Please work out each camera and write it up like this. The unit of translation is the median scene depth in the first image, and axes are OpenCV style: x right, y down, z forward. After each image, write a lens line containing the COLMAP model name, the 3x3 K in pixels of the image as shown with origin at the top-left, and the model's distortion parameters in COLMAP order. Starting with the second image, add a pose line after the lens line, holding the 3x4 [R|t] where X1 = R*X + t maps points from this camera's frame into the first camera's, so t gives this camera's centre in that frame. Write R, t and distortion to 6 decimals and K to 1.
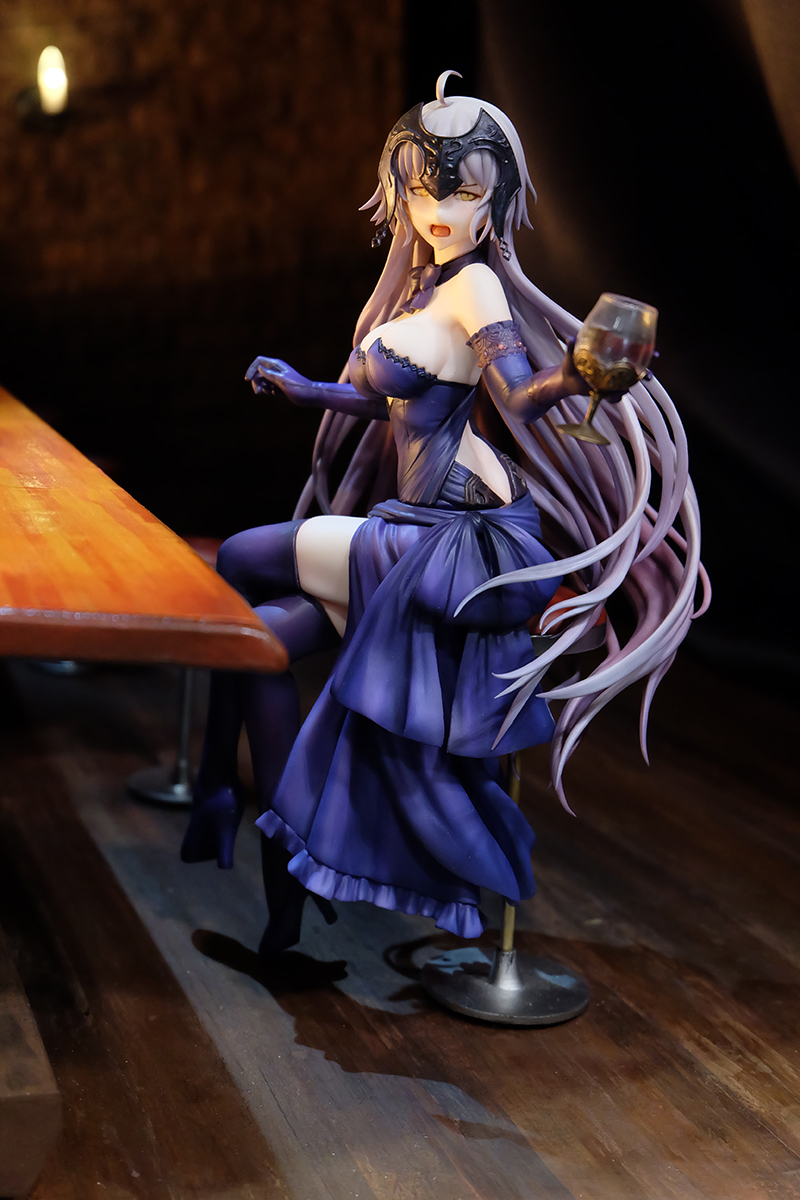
lens RADIAL K [[2603.2, 0, 400.0], [0, 2603.2, 600.0], [0, 0, 1]] dist [0.039544, -0.096201]
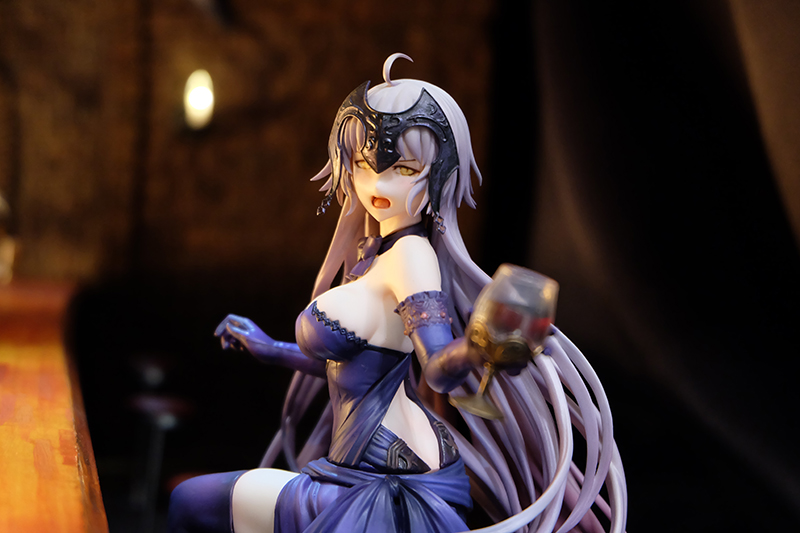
lens RADIAL K [[1735.5, 0, 400.0], [0, 1735.5, 266.5], [0, 0, 1]] dist [0.039544, -0.096201]
pose [[0.991719, 0.058562, -0.114296, 0.103326], [-0.073707, 0.988353, -0.133136, -0.024515], [0.105168, 0.140458, 0.984485, 0.319085]]
